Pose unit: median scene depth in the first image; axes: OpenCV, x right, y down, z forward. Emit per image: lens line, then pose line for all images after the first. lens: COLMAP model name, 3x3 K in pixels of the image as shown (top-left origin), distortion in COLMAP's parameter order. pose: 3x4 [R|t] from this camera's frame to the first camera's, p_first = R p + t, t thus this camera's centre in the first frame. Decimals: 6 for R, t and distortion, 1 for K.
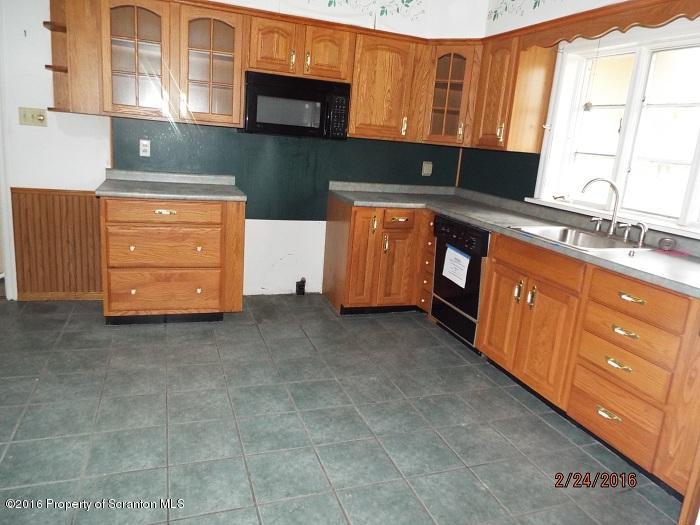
lens RADIAL K [[517.4, 0, 349.6], [0, 517.4, 263.1], [0, 0, 1]] dist [0.001275, 0.007740]
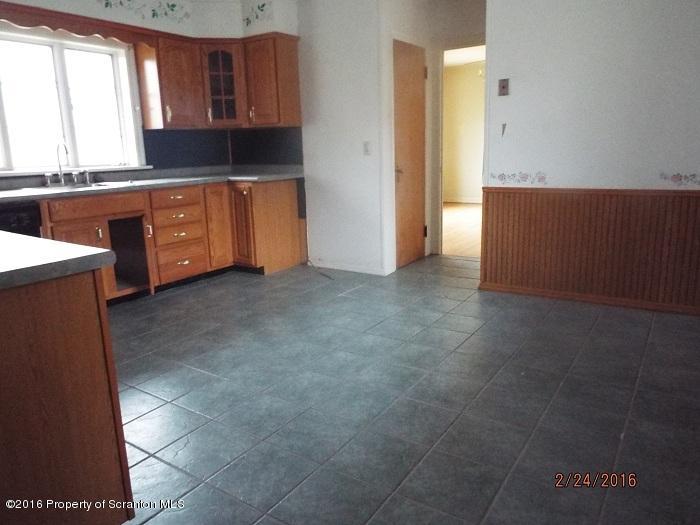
lens RADIAL K [[517.4, 0, 349.8], [0, 517.4, 260.8], [0, 0, 1]] dist [0.001275, 0.007740]
pose [[-0.601726, -0.242218, 0.761089, -1.295553], [0.152007, 0.900760, 0.406848, -0.389322], [-0.784104, 0.360501, -0.505192, 1.453638]]
